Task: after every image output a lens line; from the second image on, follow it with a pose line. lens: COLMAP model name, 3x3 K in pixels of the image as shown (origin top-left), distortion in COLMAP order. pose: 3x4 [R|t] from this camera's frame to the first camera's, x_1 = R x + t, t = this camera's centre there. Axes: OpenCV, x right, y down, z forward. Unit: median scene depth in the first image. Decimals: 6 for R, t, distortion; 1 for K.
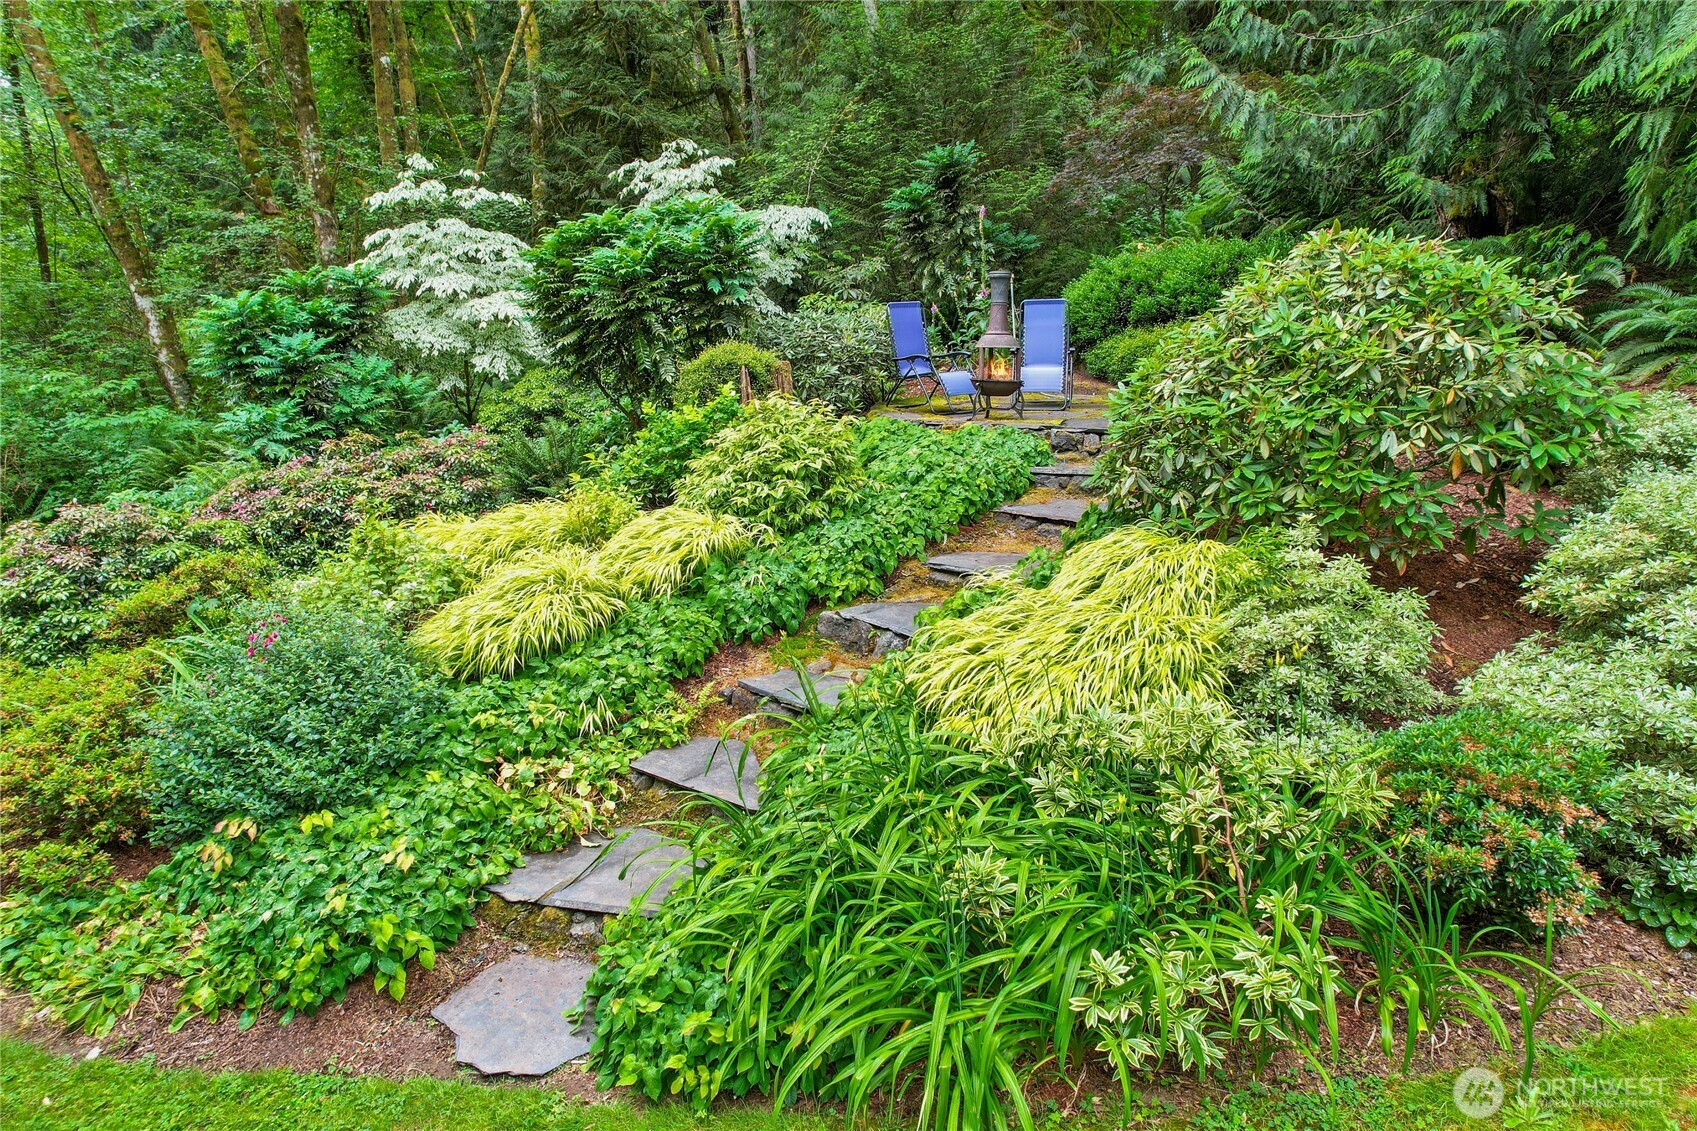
lens RADIAL K [[1083.5, 0, 848.5], [0, 1083.5, 565.5], [0, 0, 1]] dist [-0.051012, 0.004593]
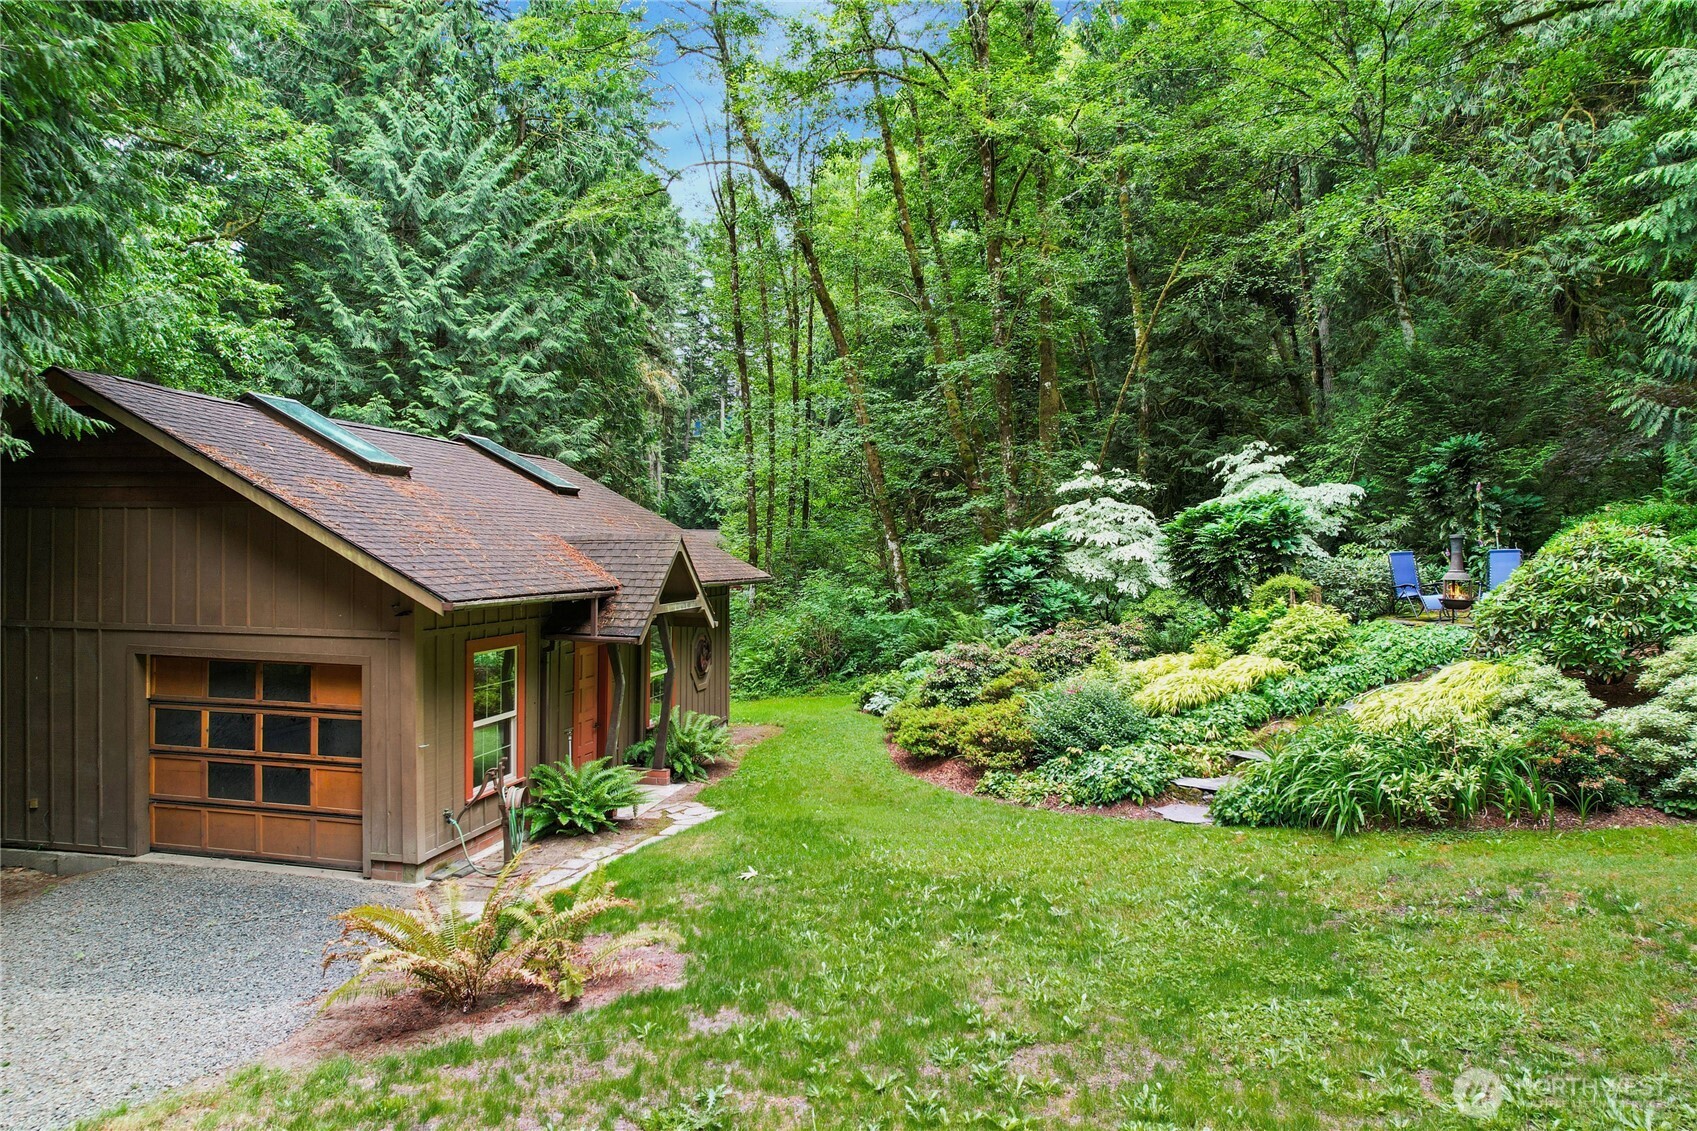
lens RADIAL K [[1083.5, 0, 848.5], [0, 1083.5, 565.5], [0, 0, 1]] dist [-0.051012, 0.004593]
pose [[0.873845, 0.004449, -0.486185, 0.115665], [-0.107475, 0.976990, -0.184230, 0.168298], [0.474178, 0.213241, 0.854215, -0.797798]]
